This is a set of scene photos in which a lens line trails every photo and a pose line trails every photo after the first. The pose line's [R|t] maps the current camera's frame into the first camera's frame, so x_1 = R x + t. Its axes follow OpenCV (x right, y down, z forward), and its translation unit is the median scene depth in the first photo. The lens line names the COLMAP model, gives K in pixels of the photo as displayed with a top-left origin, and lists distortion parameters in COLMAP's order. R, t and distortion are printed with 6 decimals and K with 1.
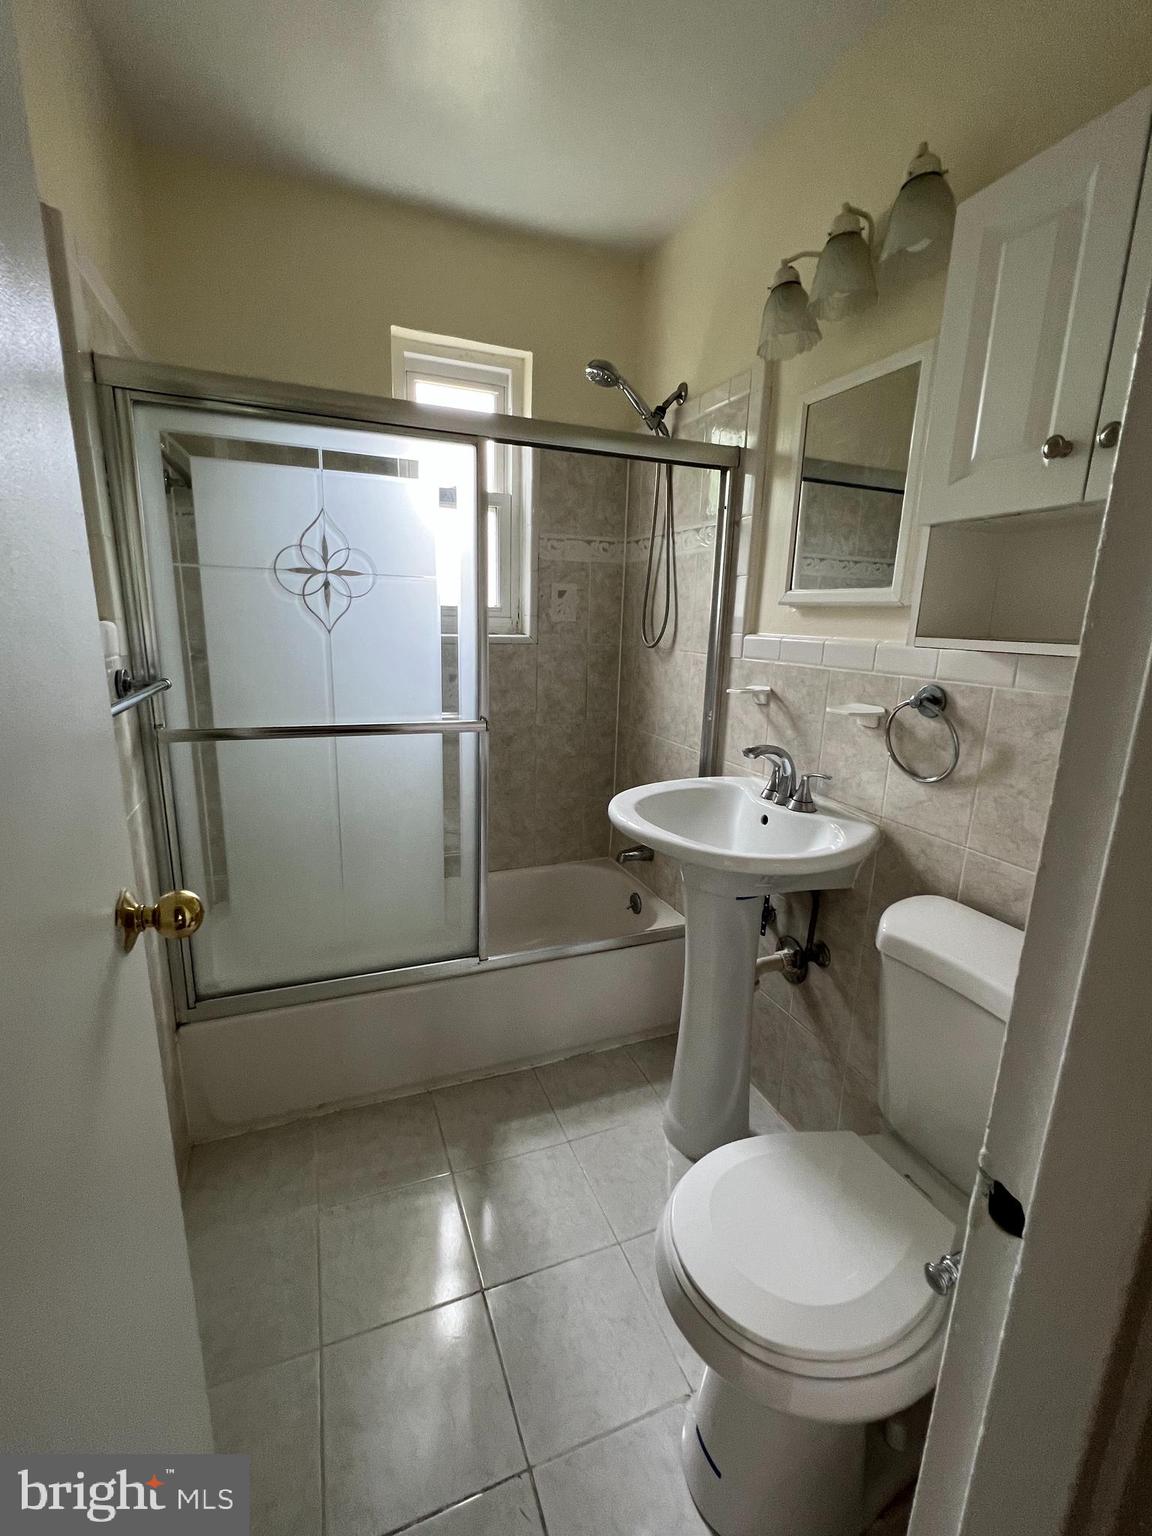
lens RADIAL K [[655.4, 0, 576.0], [0, 655.4, 768.0], [0, 0, 1]] dist [-0.001457, 0.000741]
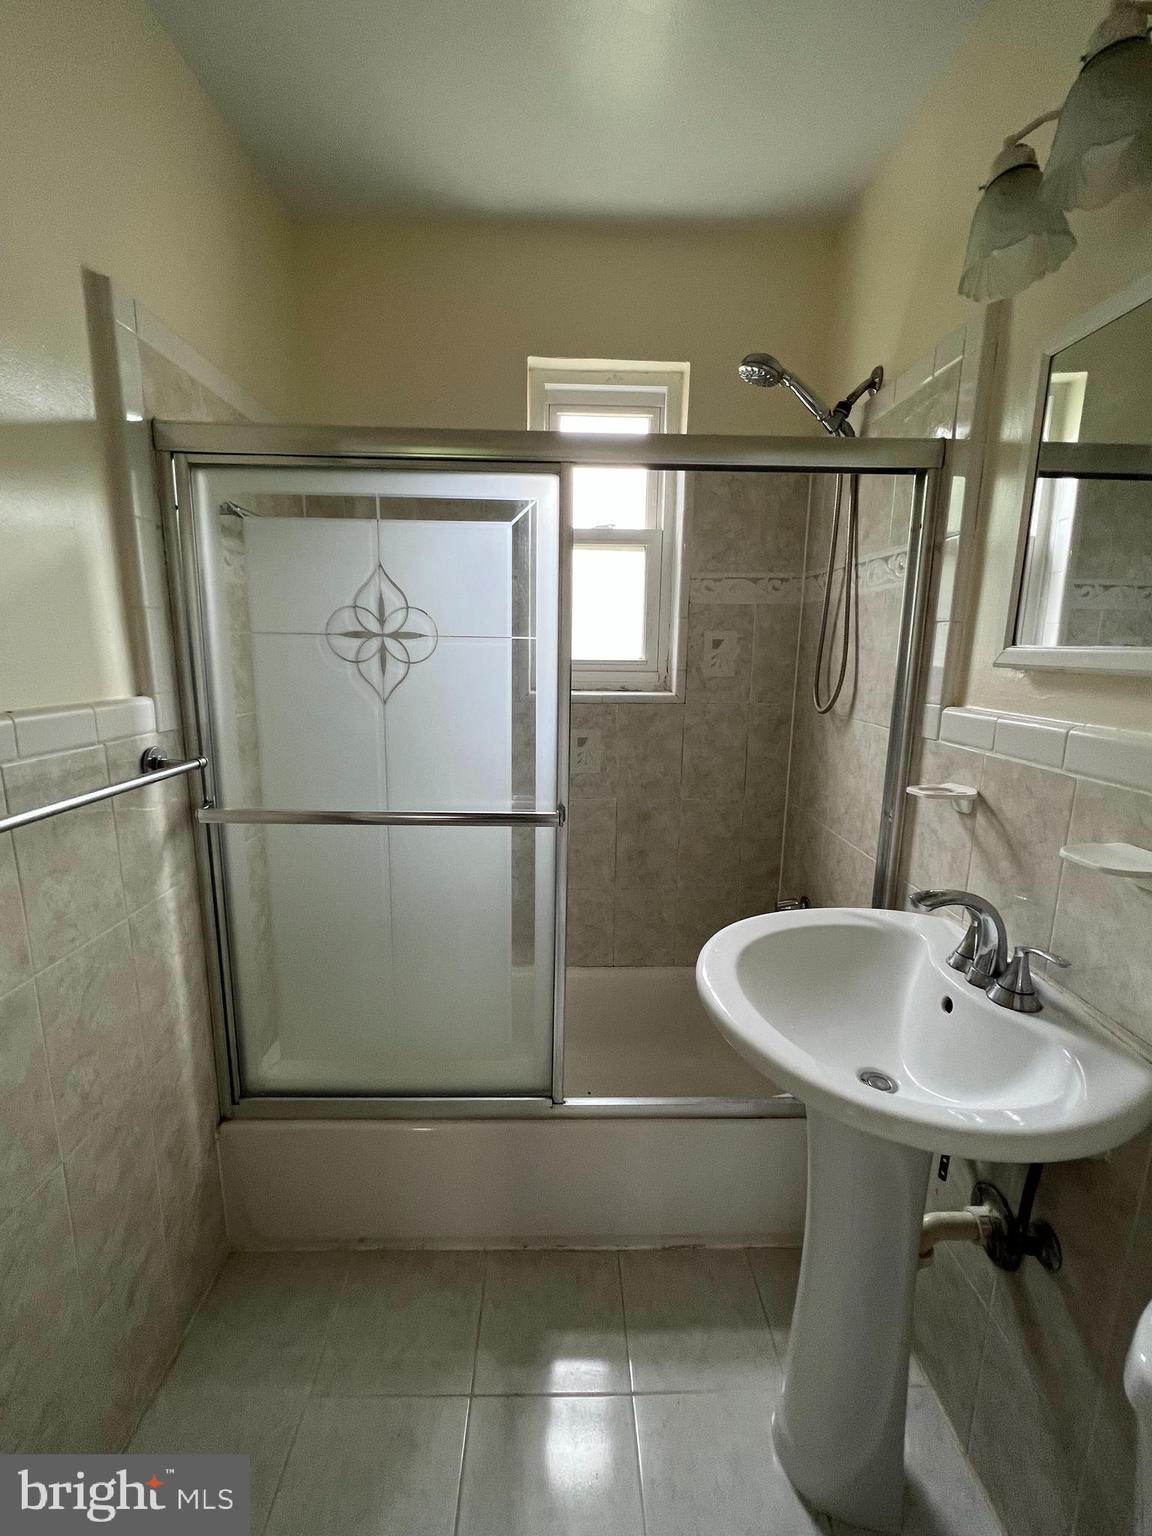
lens RADIAL K [[655.4, 0, 576.0], [0, 655.4, 768.0], [0, 0, 1]] dist [-0.001457, 0.000741]
pose [[0.937151, 0.049990, -0.345324, 0.137460], [-0.067109, 0.997030, -0.037790, -0.088517], [0.342409, 0.058589, 0.937722, 0.232464]]
